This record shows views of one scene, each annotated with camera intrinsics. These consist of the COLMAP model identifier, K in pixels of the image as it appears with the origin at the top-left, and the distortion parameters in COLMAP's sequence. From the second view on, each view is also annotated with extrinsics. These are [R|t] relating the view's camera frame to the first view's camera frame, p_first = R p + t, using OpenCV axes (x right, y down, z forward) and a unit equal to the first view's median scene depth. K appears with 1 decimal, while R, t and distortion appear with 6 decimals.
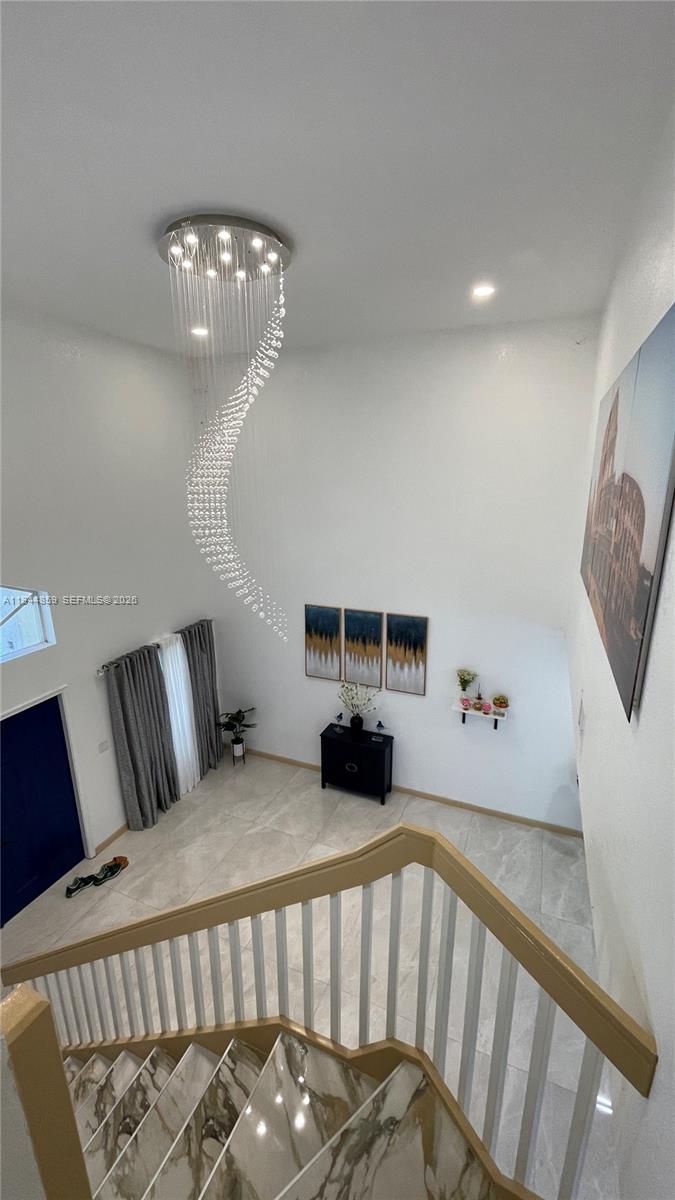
lens RADIAL K [[471.9, 0, 341.3], [0, 471.9, 596.7], [0, 0, 1]] dist [-0.000617, -0.000069]
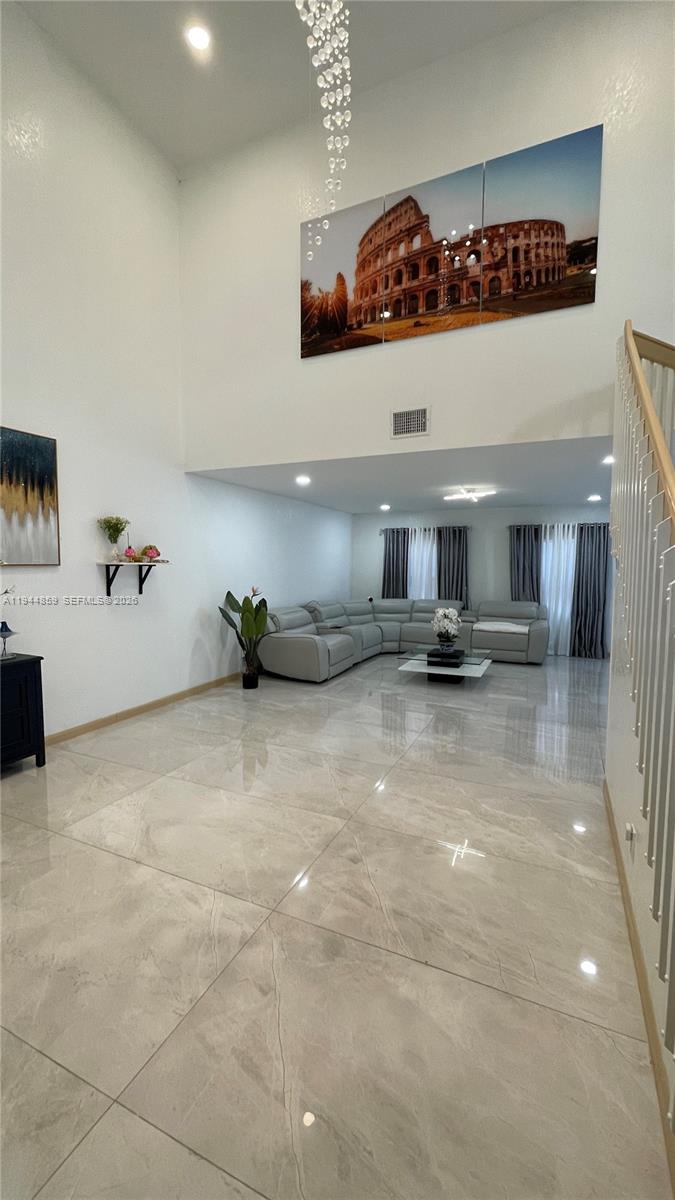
lens RADIAL K [[481.0, 0, 339.8], [0, 481.0, 598.8], [0, 0, 1]] dist [-0.003274, -0.000267]
pose [[0.037128, -0.069729, 0.996875, -0.469846], [0.237865, 0.969507, 0.058956, 0.299999], [-0.970588, 0.234933, 0.052582, 0.582315]]
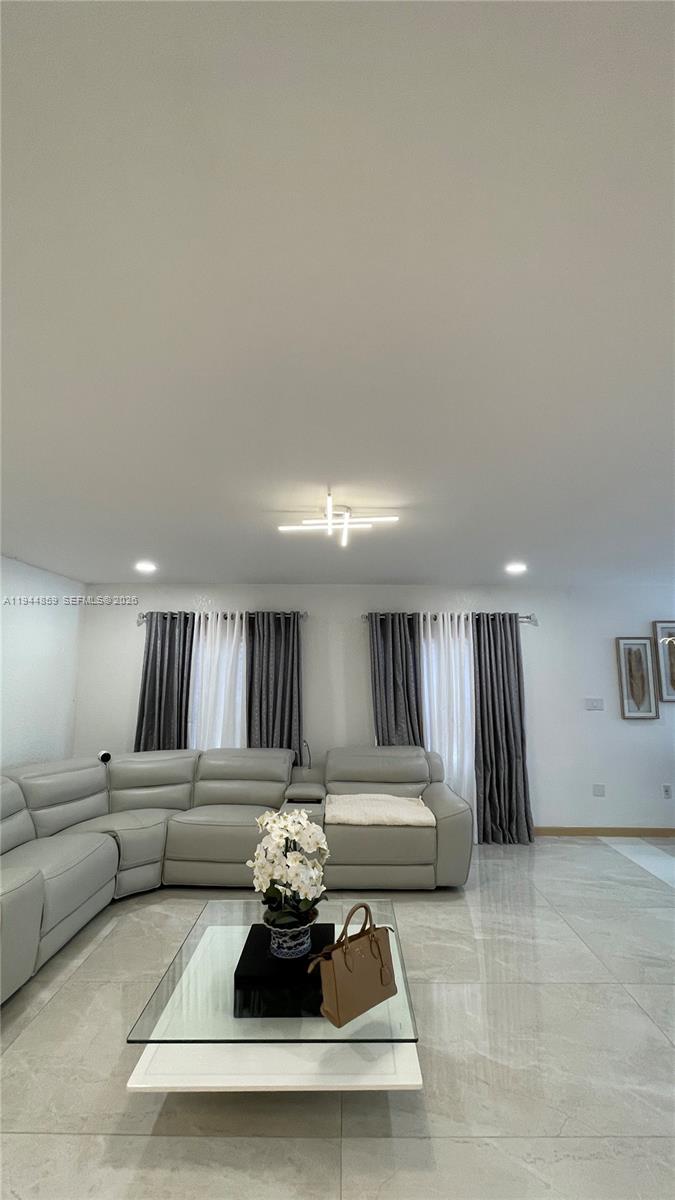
lens RADIAL K [[481.0, 0, 339.8], [0, 481.0, 598.8], [0, 0, 1]] dist [-0.003274, -0.000267]
pose [[-0.376417, 0.141508, 0.915579, 0.194516], [0.224807, 0.972681, -0.057909, 0.304725], [-0.898761, 0.184031, -0.397946, 0.500027]]
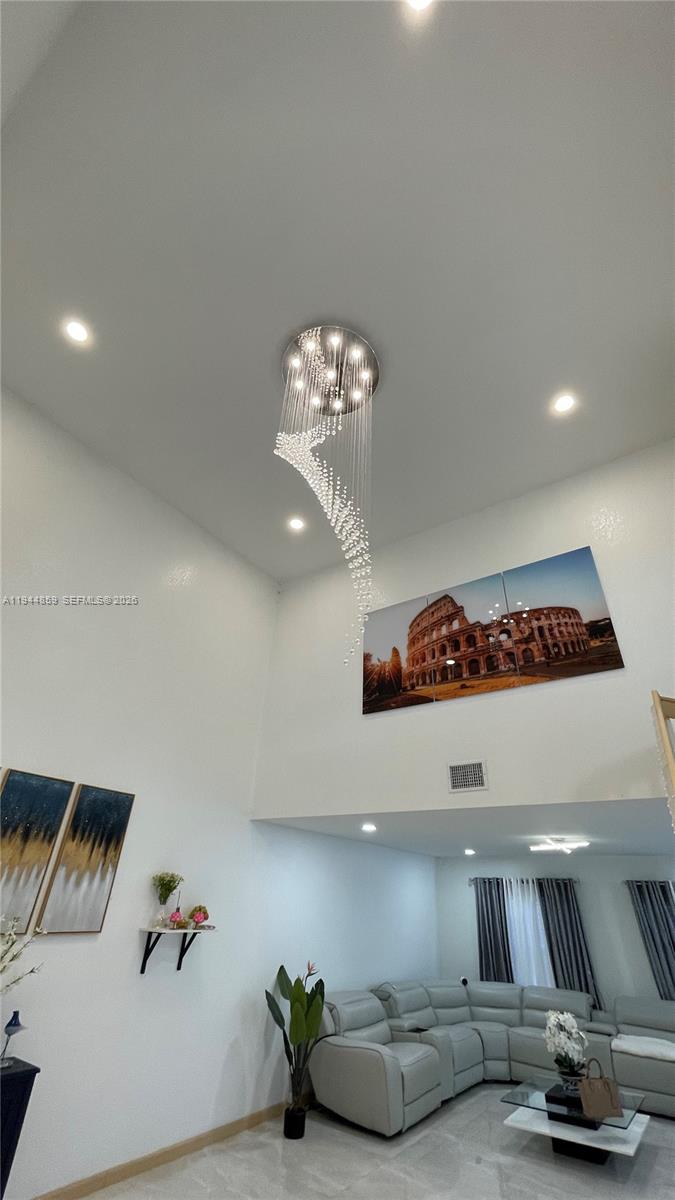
lens RADIAL K [[483.3, 0, 339.5], [0, 483.3, 599.1], [0, 0, 1]] dist [0.001075, 0.000087]
pose [[0.215581, 0.525265, 0.823178, -0.500787], [0.195837, 0.802616, -0.563432, 0.270275], [-0.956647, 0.282674, 0.070163, 0.515840]]
